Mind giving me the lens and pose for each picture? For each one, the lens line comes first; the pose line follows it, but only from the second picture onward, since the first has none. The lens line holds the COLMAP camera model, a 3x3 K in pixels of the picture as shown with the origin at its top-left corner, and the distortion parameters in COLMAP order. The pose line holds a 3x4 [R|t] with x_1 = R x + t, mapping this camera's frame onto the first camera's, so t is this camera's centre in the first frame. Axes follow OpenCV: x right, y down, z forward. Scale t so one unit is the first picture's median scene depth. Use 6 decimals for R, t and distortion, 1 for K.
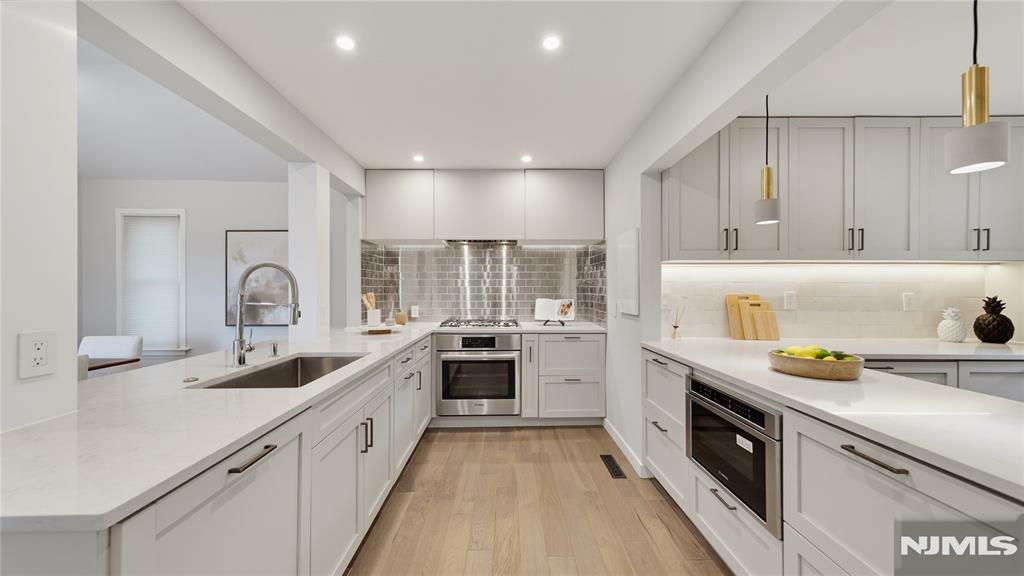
lens RADIAL K [[367.1, 0, 531.2], [0, 367.1, 290.2], [0, 0, 1]] dist [0.000242, -0.000042]
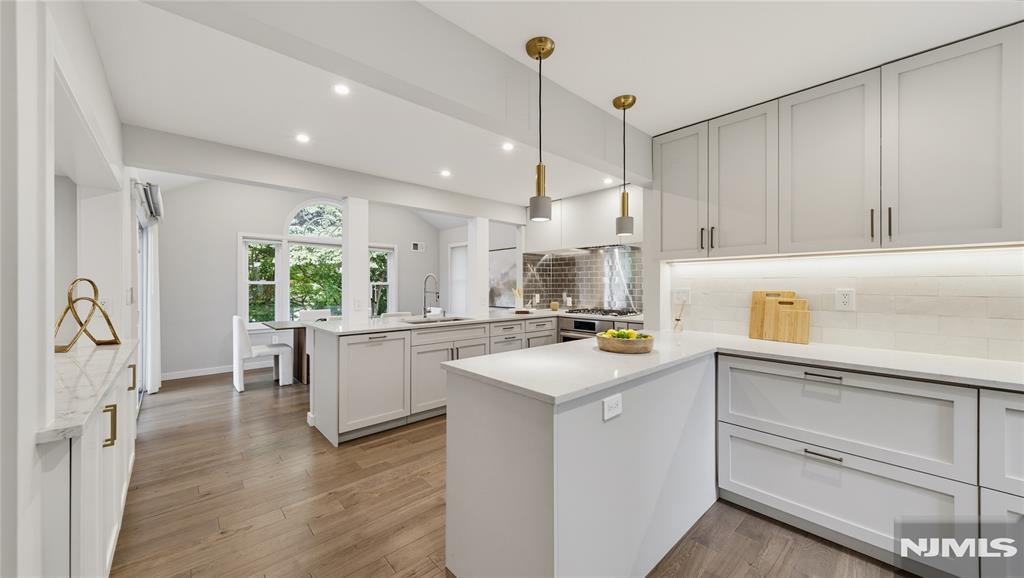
lens RADIAL K [[366.4, 0, 512.8], [0, 366.4, 285.7], [0, 0, 1]] dist [0.001041, 0.000079]
pose [[0.676050, 0.001728, -0.736854, 0.680805], [-0.003229, 0.999995, -0.000618, 0.000388], [0.736849, 0.002798, 0.676052, -0.082205]]
